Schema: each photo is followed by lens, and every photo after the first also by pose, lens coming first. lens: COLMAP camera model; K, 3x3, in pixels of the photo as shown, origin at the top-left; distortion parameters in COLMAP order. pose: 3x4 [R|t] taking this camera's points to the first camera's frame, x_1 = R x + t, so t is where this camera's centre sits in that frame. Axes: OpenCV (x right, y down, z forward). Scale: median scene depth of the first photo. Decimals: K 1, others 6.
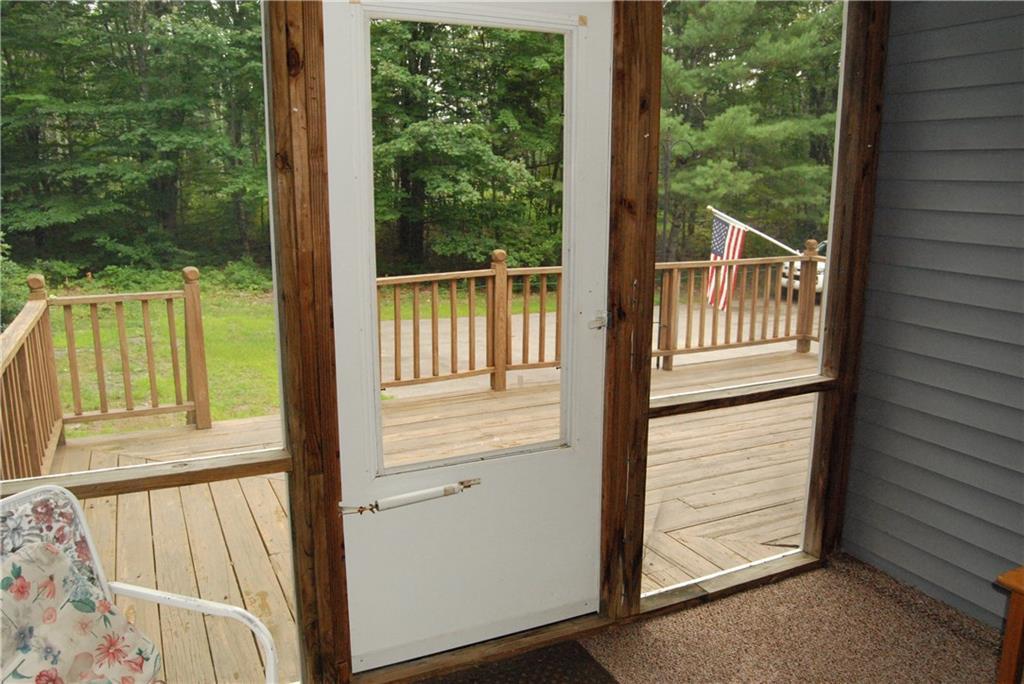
lens RADIAL K [[804.5, 0, 513.7], [0, 804.5, 350.5], [0, 0, 1]] dist [-0.077860, 0.009207]
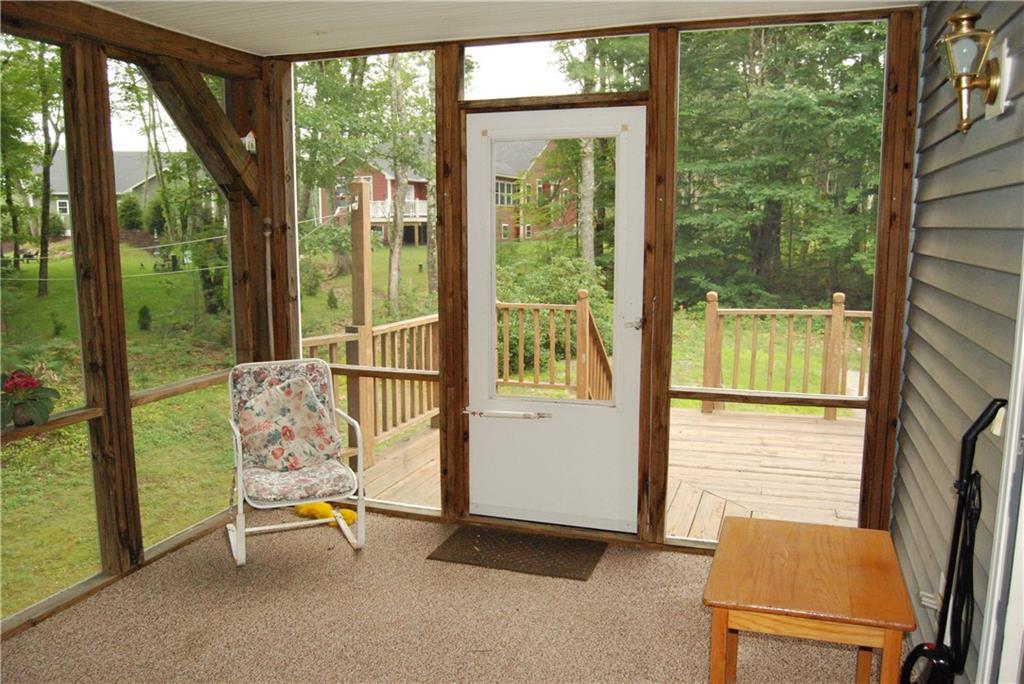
lens RADIAL K [[804.5, 0, 513.7], [0, 804.5, 350.5], [0, 0, 1]] dist [-0.077860, 0.009207]
pose [[0.711362, 0.100743, -0.695568, 0.124985], [-0.142435, 0.989801, -0.002312, 0.005940], [0.688241, 0.100718, 0.718457, -0.026777]]
